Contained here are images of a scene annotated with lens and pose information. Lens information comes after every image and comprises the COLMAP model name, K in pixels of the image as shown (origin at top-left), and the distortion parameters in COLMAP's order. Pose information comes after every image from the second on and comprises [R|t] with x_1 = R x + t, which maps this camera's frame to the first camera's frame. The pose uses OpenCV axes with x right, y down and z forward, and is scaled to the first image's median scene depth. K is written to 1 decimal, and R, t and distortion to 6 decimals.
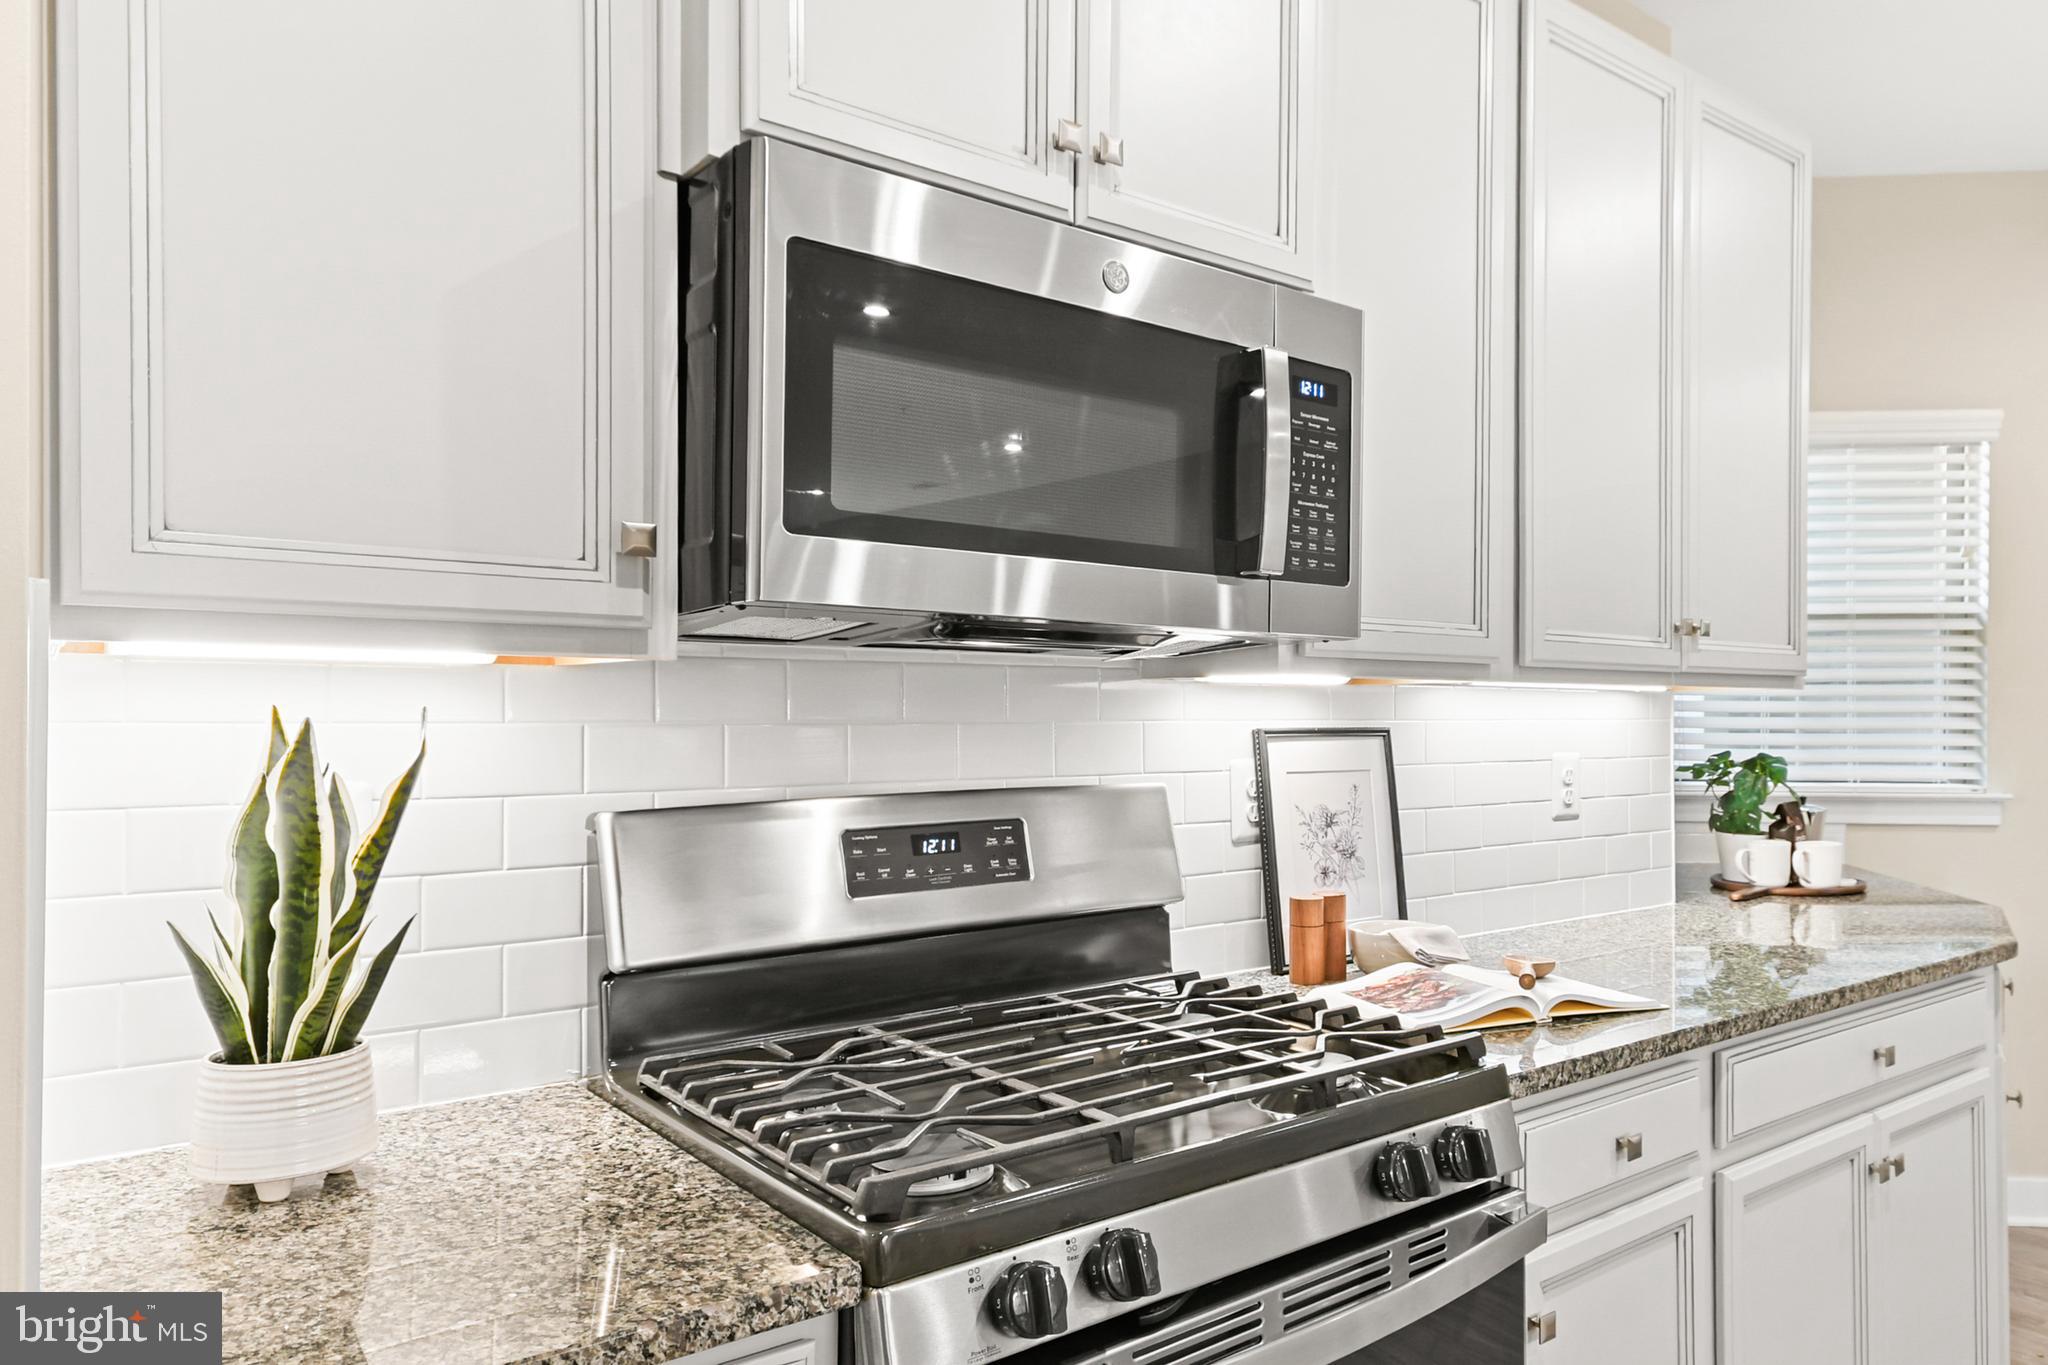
lens RADIAL K [[1354.0, 0, 1185.0], [0, 1354.0, 716.1], [0, 0, 1]] dist [0.011460, 0.007728]
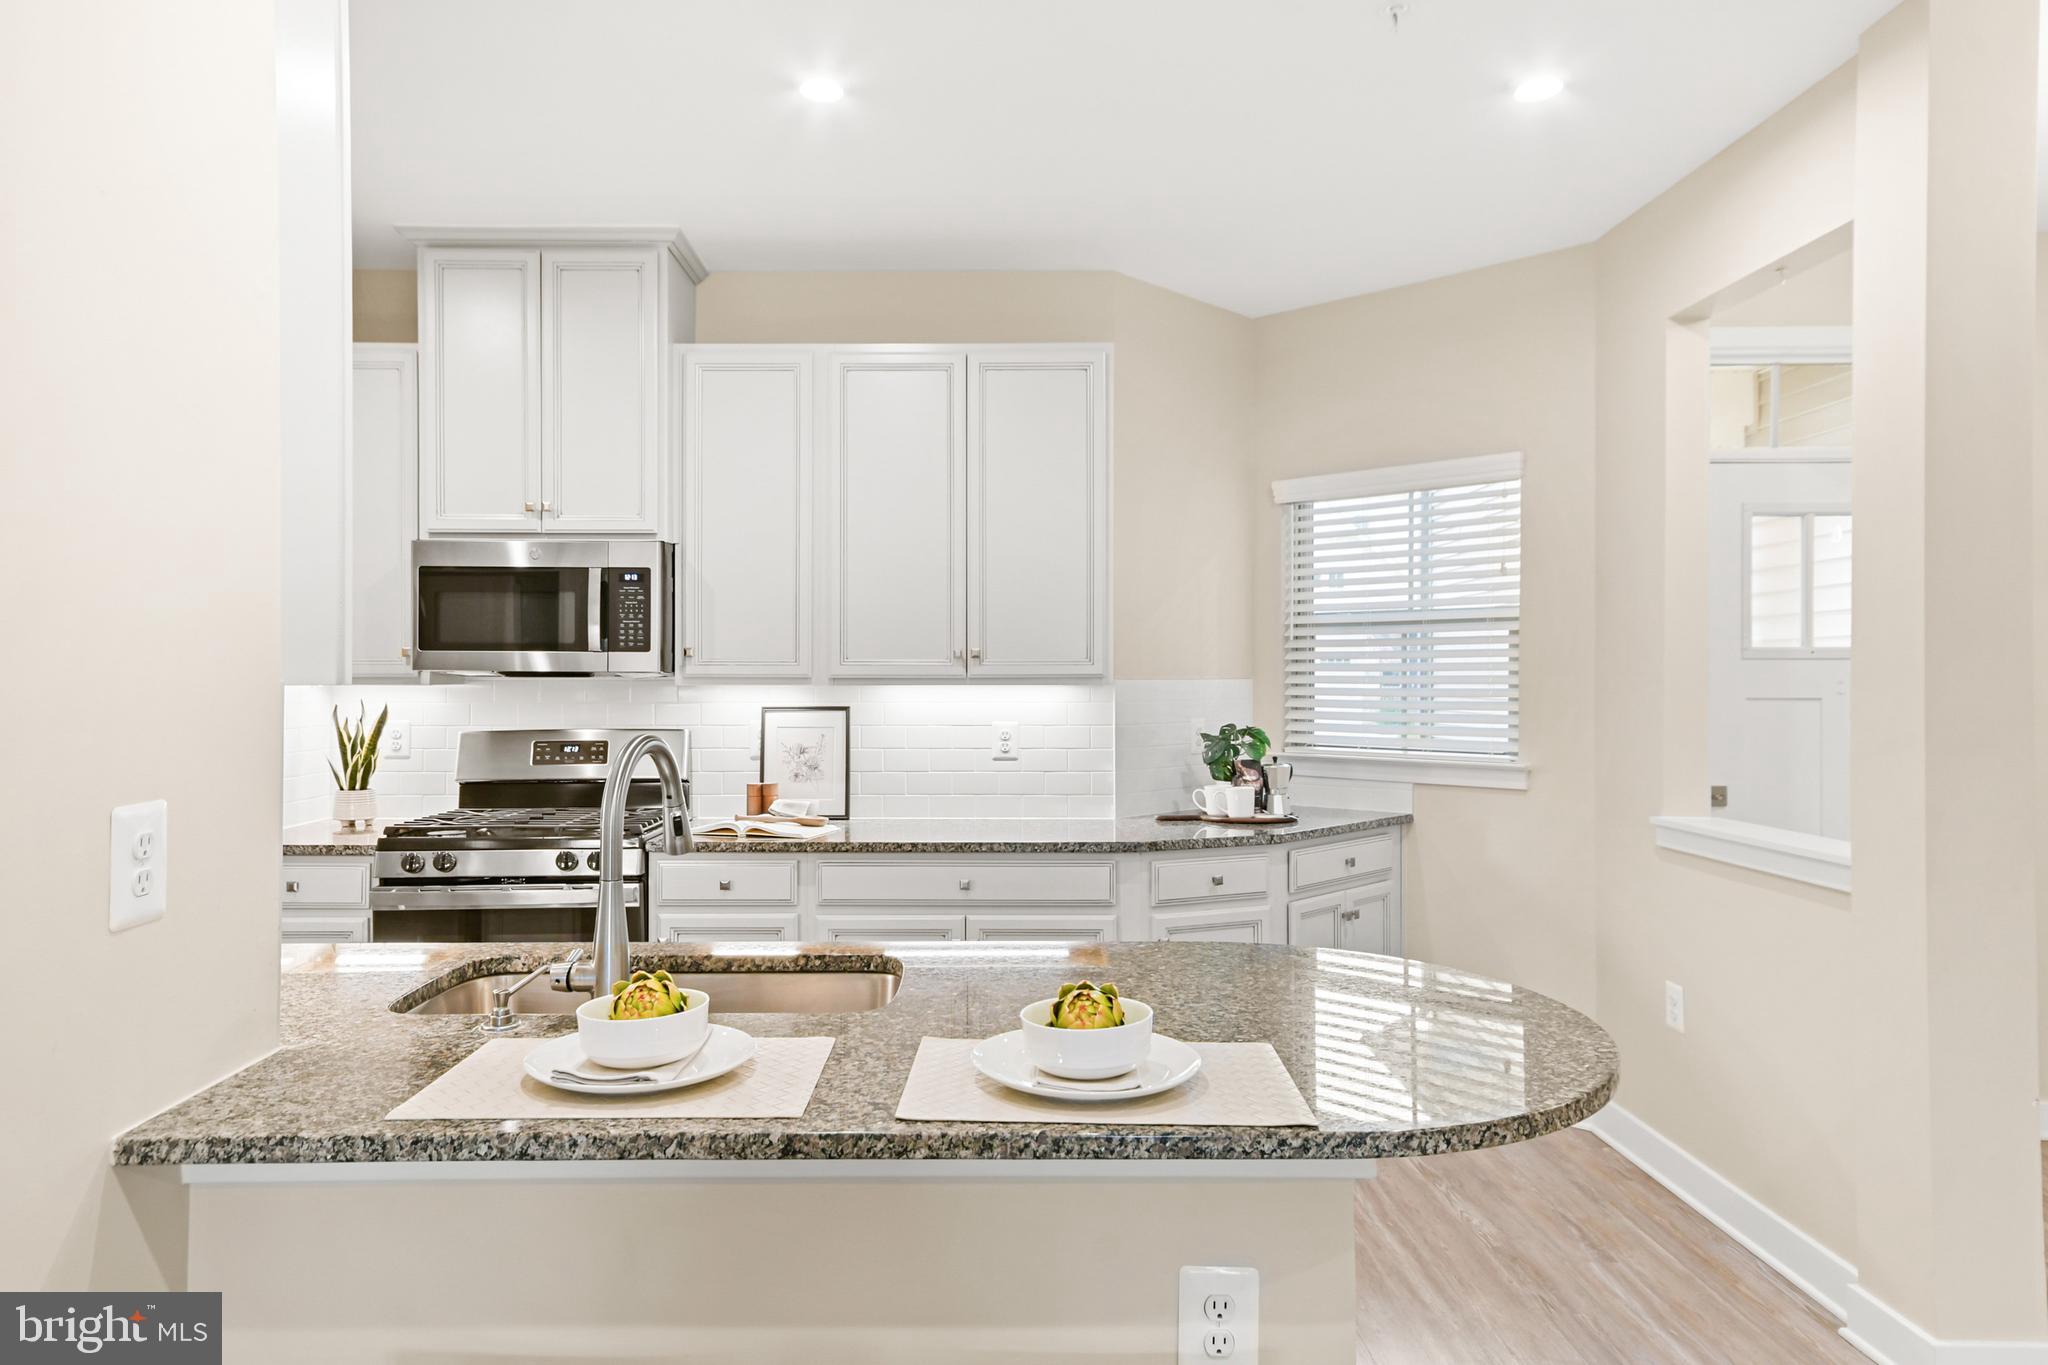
lens RADIAL K [[1274.5, 0, 980.7], [0, 1274.5, 686.4], [0, 0, 1]] dist [0.029146, 0.000188]
pose [[0.761843, 0.000609, -0.647761, 1.687613], [0.001109, 0.999997, 0.002244, -0.027718], [0.647760, -0.002428, 0.761840, -0.335275]]
